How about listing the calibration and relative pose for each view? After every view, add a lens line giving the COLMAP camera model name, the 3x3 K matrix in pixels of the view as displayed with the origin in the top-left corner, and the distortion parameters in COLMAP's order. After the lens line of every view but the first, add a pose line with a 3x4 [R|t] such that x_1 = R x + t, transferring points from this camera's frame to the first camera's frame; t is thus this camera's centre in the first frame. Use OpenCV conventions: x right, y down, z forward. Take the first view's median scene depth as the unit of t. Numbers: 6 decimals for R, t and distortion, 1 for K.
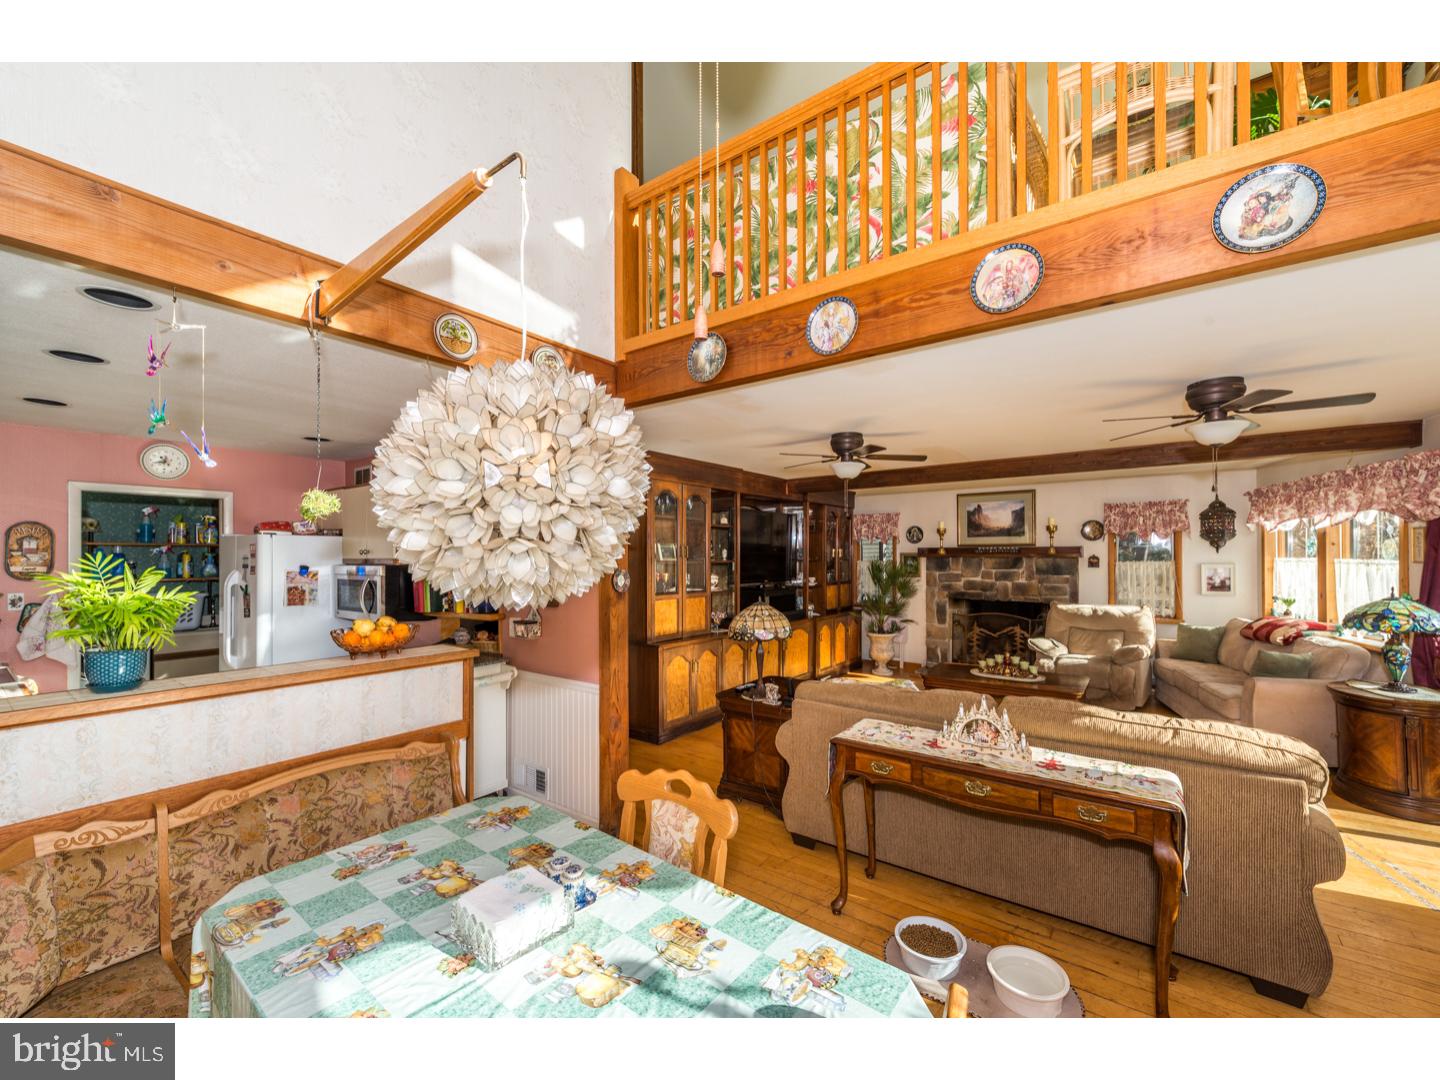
lens RADIAL K [[580.9, 0, 724.2], [0, 580.9, 549.7], [0, 0, 1]] dist [0.009586, -0.000134]
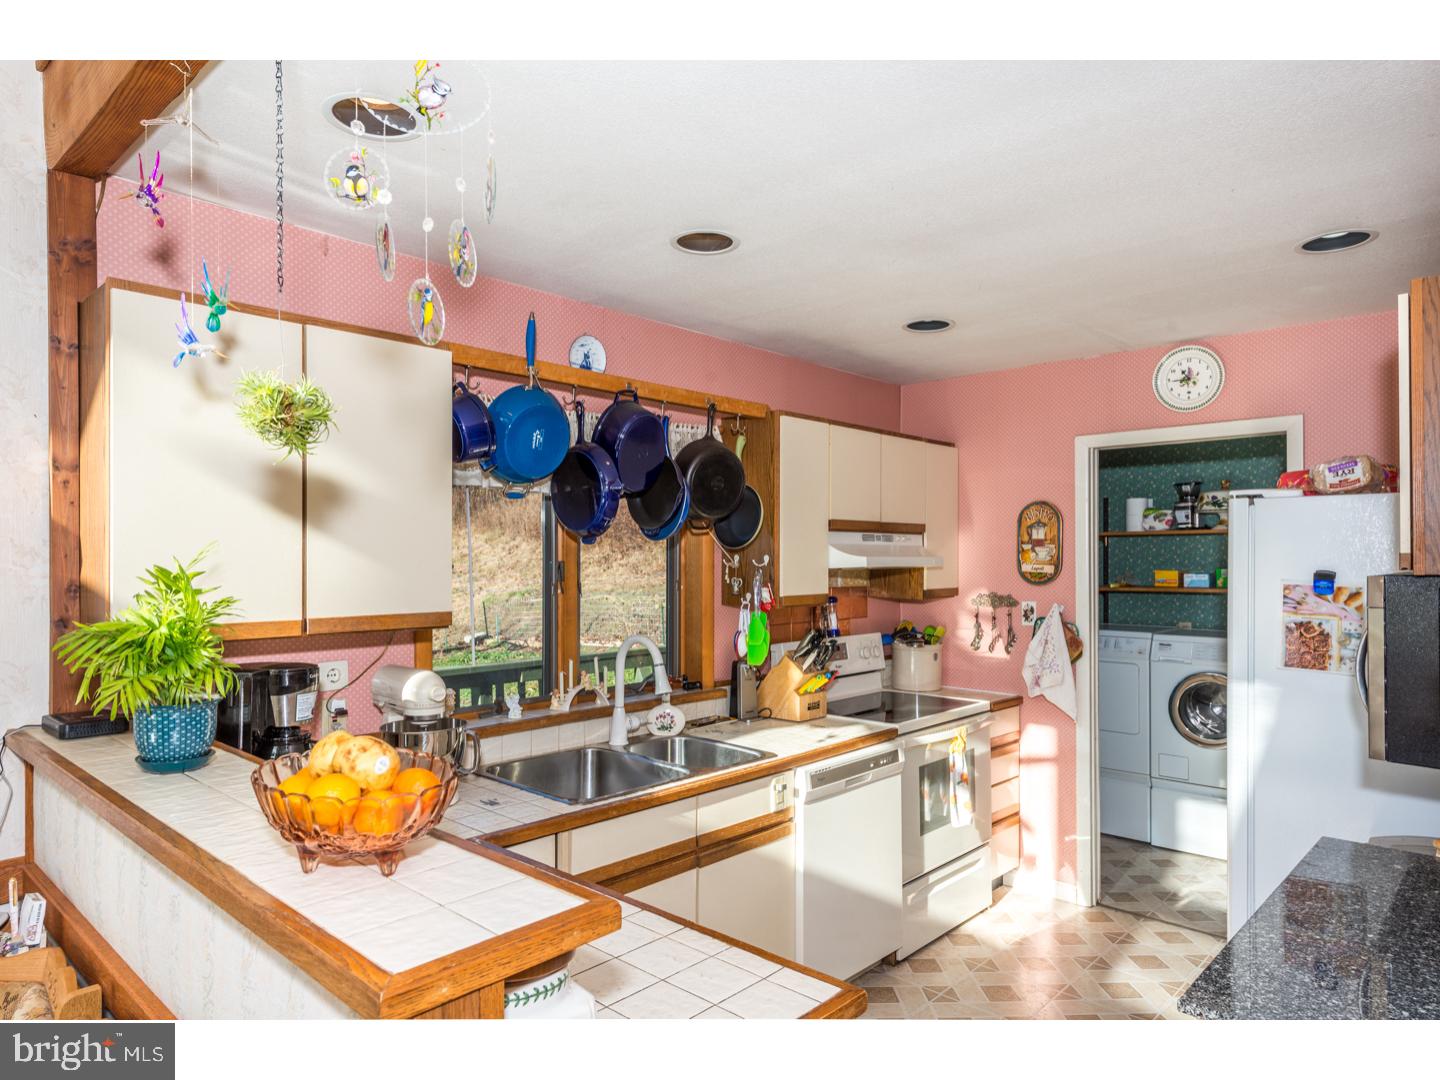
lens RADIAL K [[885.0, 0, 720.7], [0, 885.0, 551.6], [0, 0, 1]] dist [0.006359, 0.000182]
pose [[-0.123690, -0.003810, -0.992314, -0.068357], [0.012715, 0.999904, -0.005424, 0.011936], [0.992239, -0.013289, -0.123629, 0.670088]]
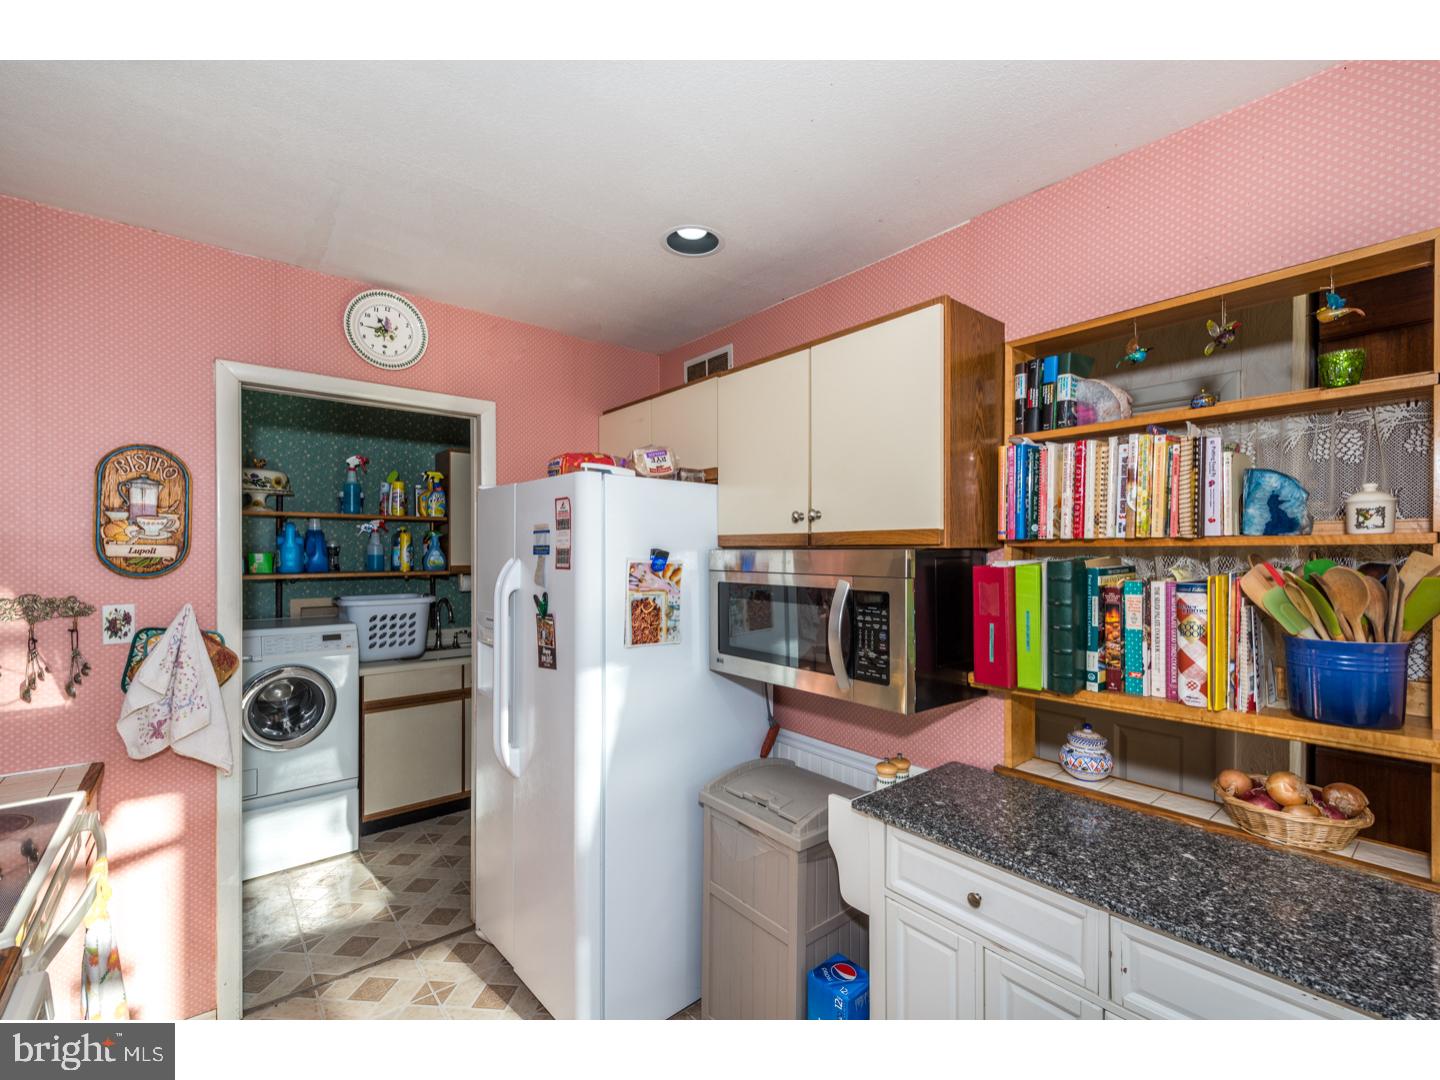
lens RADIAL K [[627.7, 0, 720.8], [0, 627.7, 552.3], [0, 0, 1]] dist [0.001230, 0.000101]
pose [[0.970714, 0.006446, -0.240152, -0.570174], [-0.003056, 0.999890, 0.014485, 0.022690], [0.240219, -0.013327, 0.970627, 0.571701]]
